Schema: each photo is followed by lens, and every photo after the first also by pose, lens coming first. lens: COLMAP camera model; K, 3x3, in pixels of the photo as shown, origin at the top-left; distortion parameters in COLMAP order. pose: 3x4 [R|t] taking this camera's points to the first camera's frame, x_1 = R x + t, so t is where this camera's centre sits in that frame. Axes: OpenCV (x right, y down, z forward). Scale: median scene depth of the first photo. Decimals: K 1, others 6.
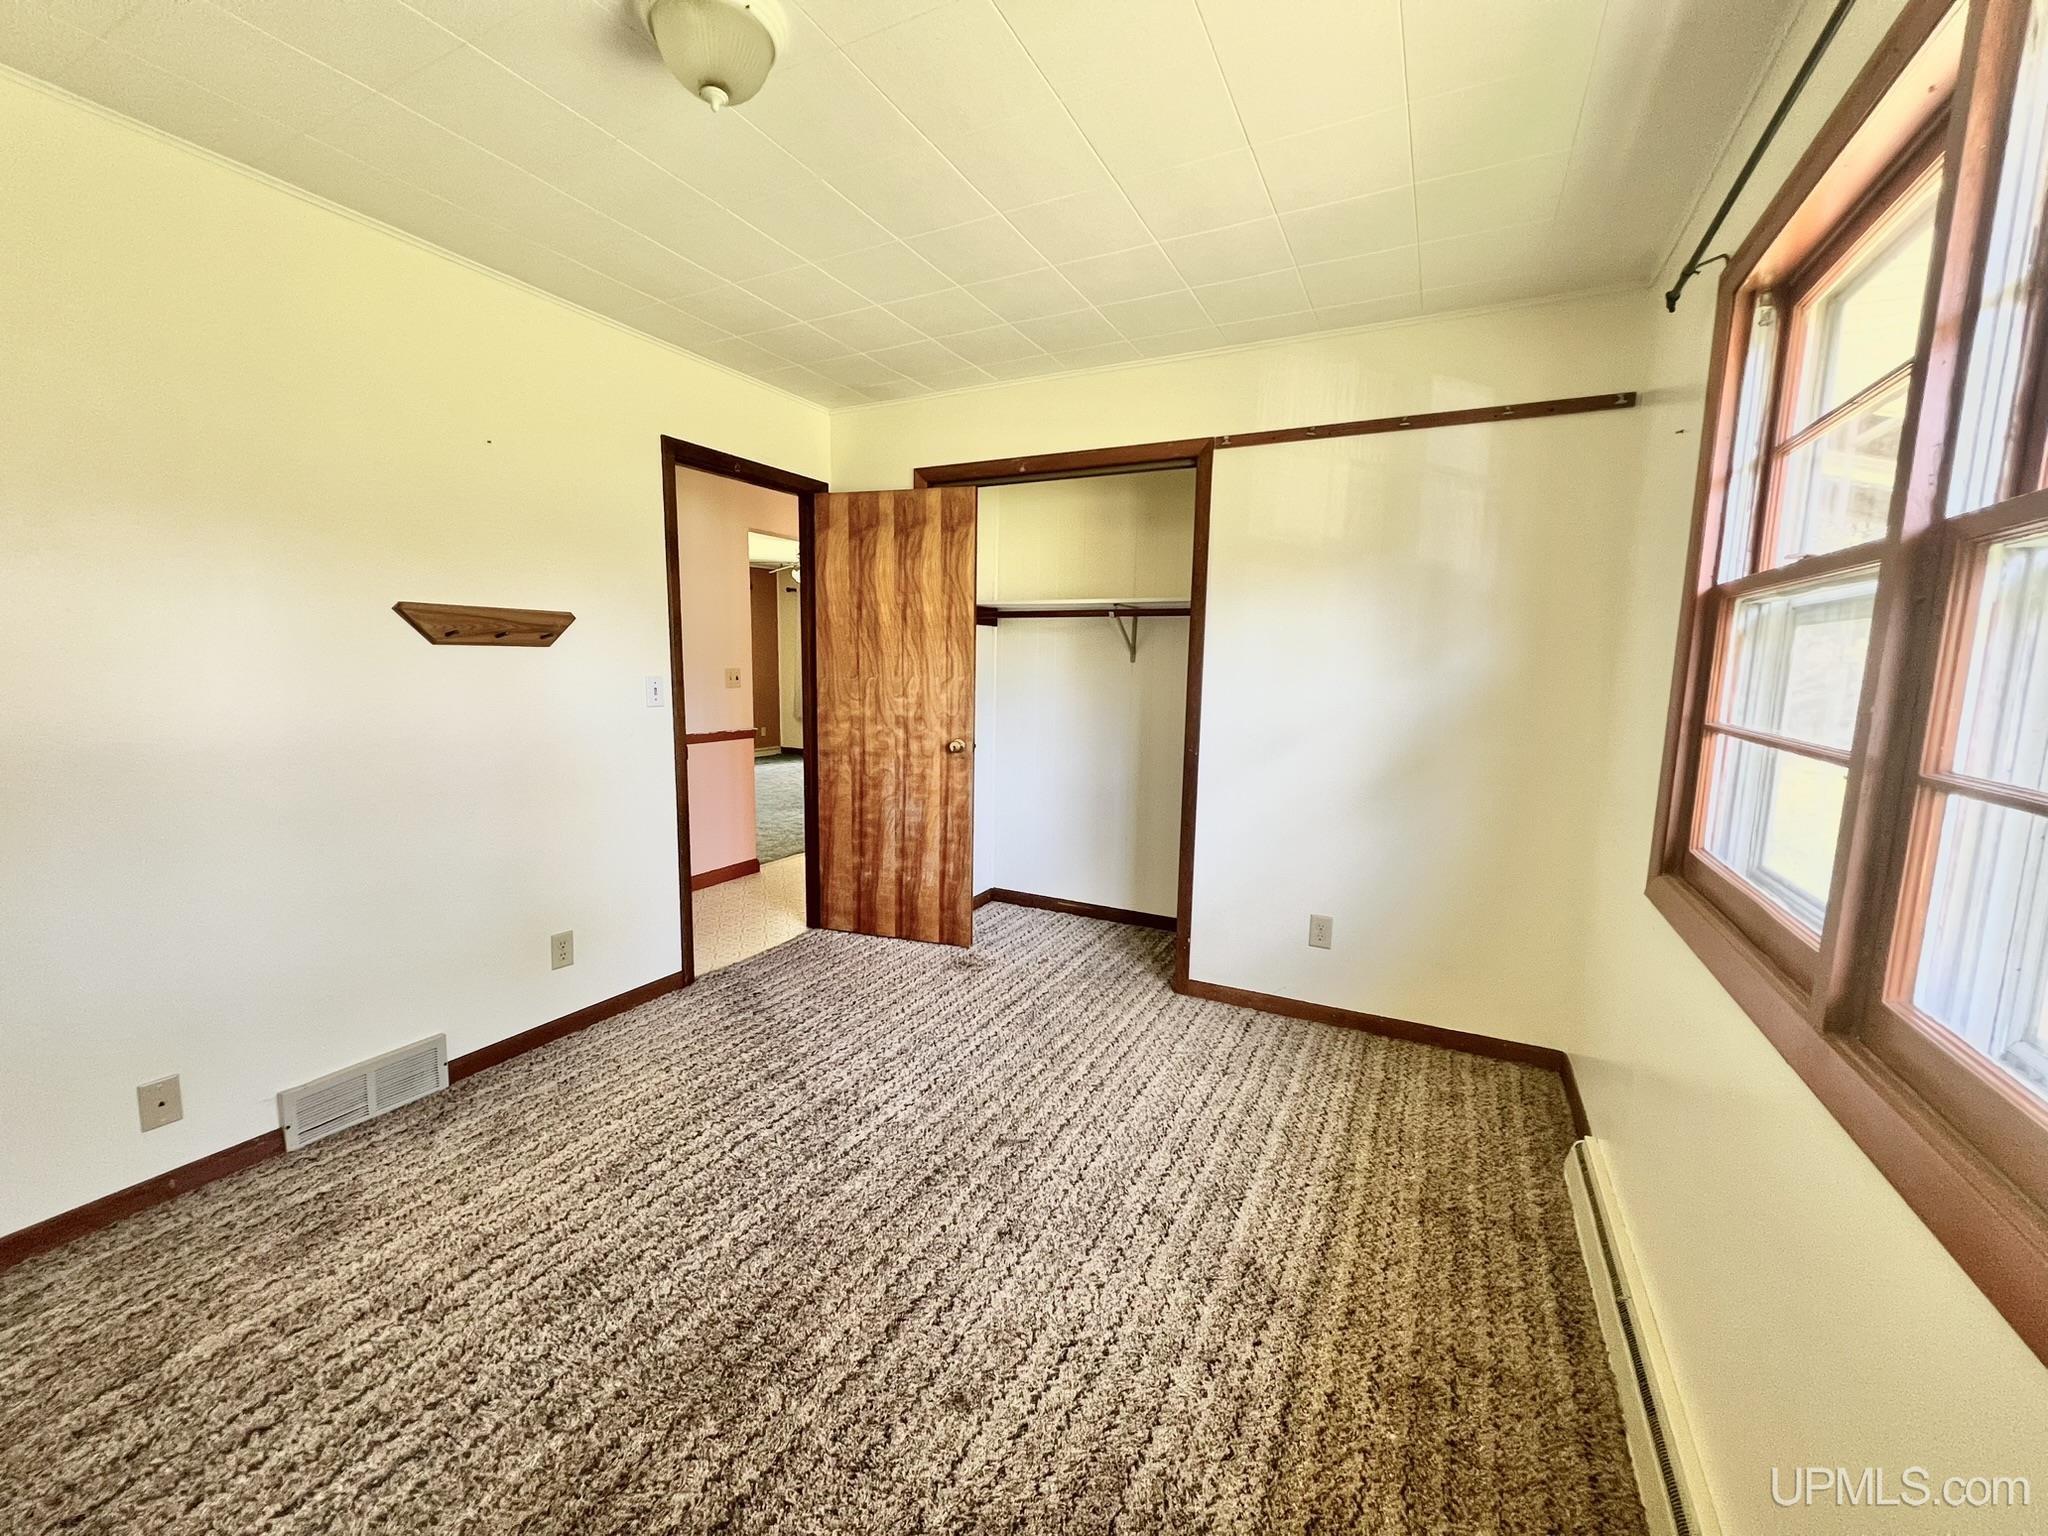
lens RADIAL K [[820.0, 0, 1023.5], [0, 820.0, 763.5], [0, 0, 1]] dist [-0.000148, 0.000962]
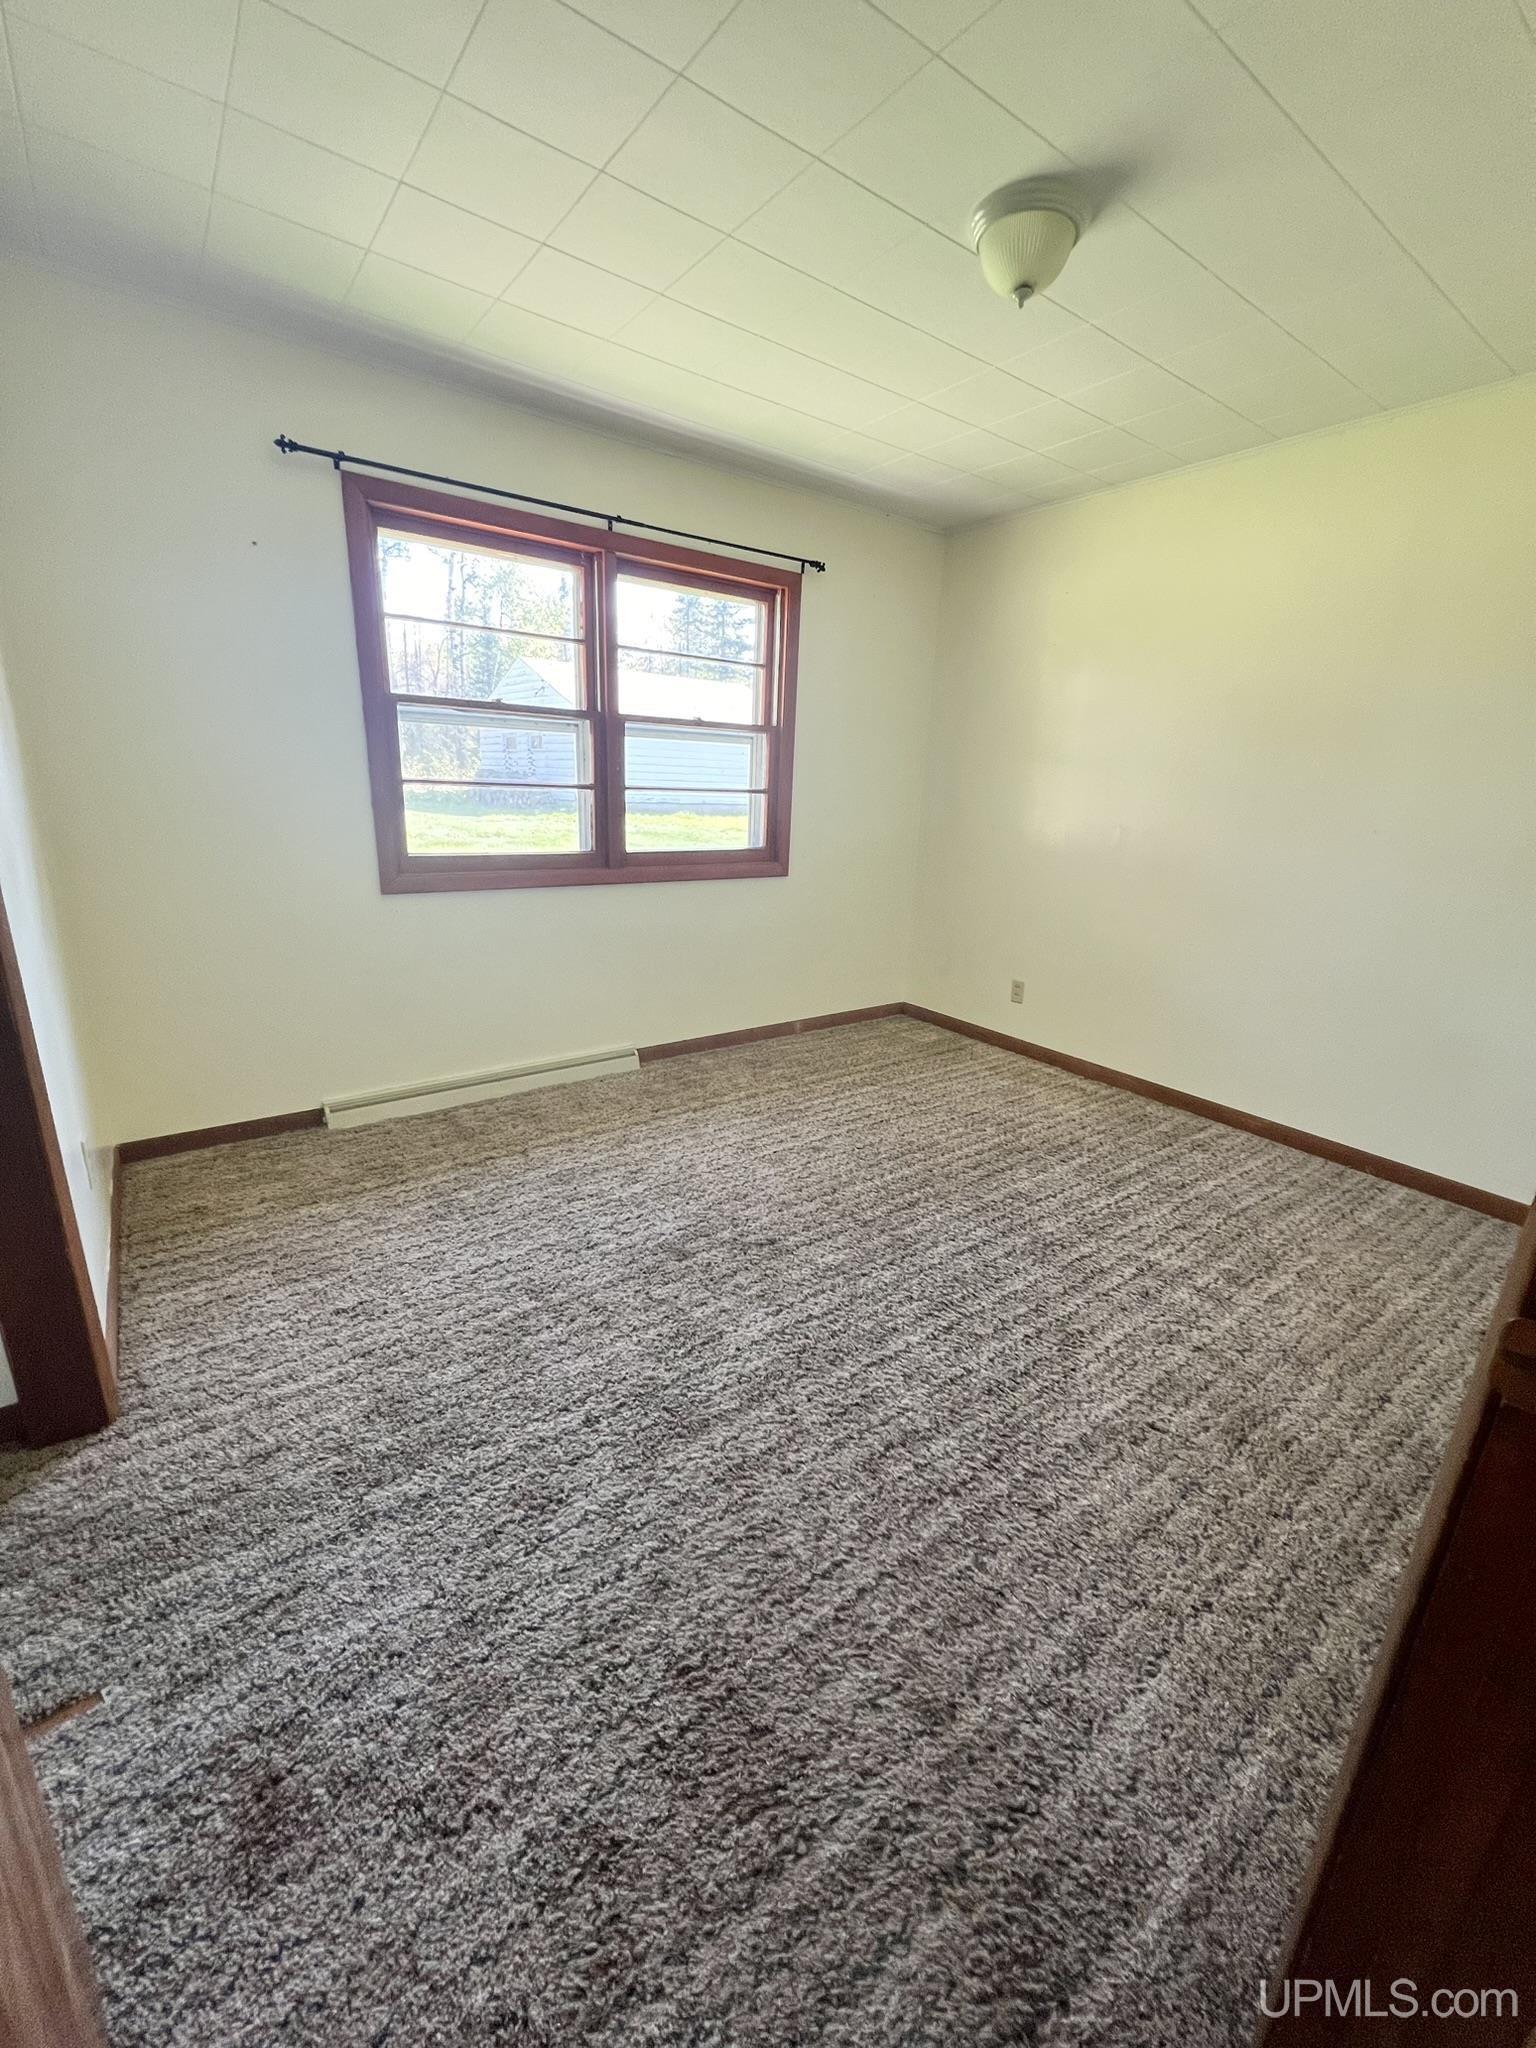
lens RADIAL K [[820.0, 0, 768.5], [0, 820.0, 1023.5], [0, 0, 1]] dist [-0.000148, 0.000962]
pose [[-0.897542, -0.173245, 0.405469, -0.465300], [0.006778, 0.914048, 0.405550, -0.197065], [-0.440877, 0.366746, -0.819222, 1.638456]]
